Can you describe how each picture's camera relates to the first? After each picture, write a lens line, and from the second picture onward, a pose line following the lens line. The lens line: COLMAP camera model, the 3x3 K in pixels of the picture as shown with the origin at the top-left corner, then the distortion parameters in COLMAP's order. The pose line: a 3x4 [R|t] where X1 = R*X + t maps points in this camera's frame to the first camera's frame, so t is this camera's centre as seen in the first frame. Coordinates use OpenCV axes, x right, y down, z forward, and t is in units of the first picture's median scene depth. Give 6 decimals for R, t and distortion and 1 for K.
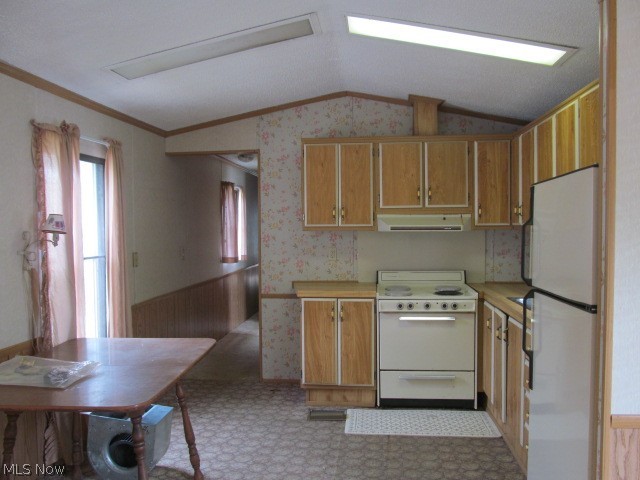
lens RADIAL K [[530.3, 0, 319.6], [0, 530.3, 243.2], [0, 0, 1]] dist [-0.062516, 0.023392]
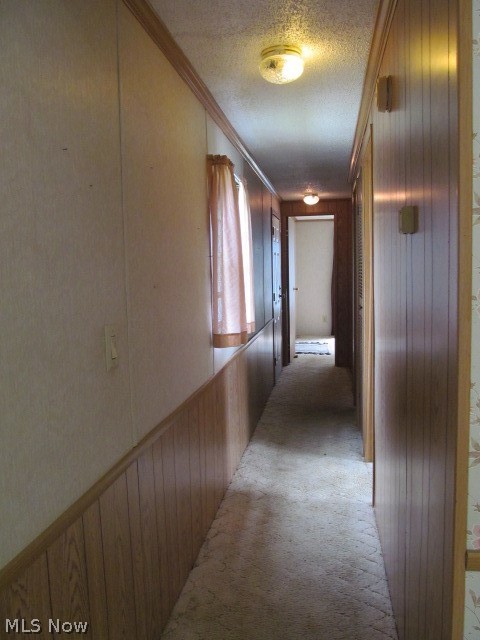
lens RADIAL K [[530.3, 0, 246.1], [0, 530.3, 322.0], [0, 0, 1]] dist [-0.062516, 0.023392]
pose [[0.998588, -0.013655, -0.051343, -0.210618], [0.016945, 0.997793, 0.064199, -0.015101], [0.050353, -0.064978, 0.996615, 0.893118]]
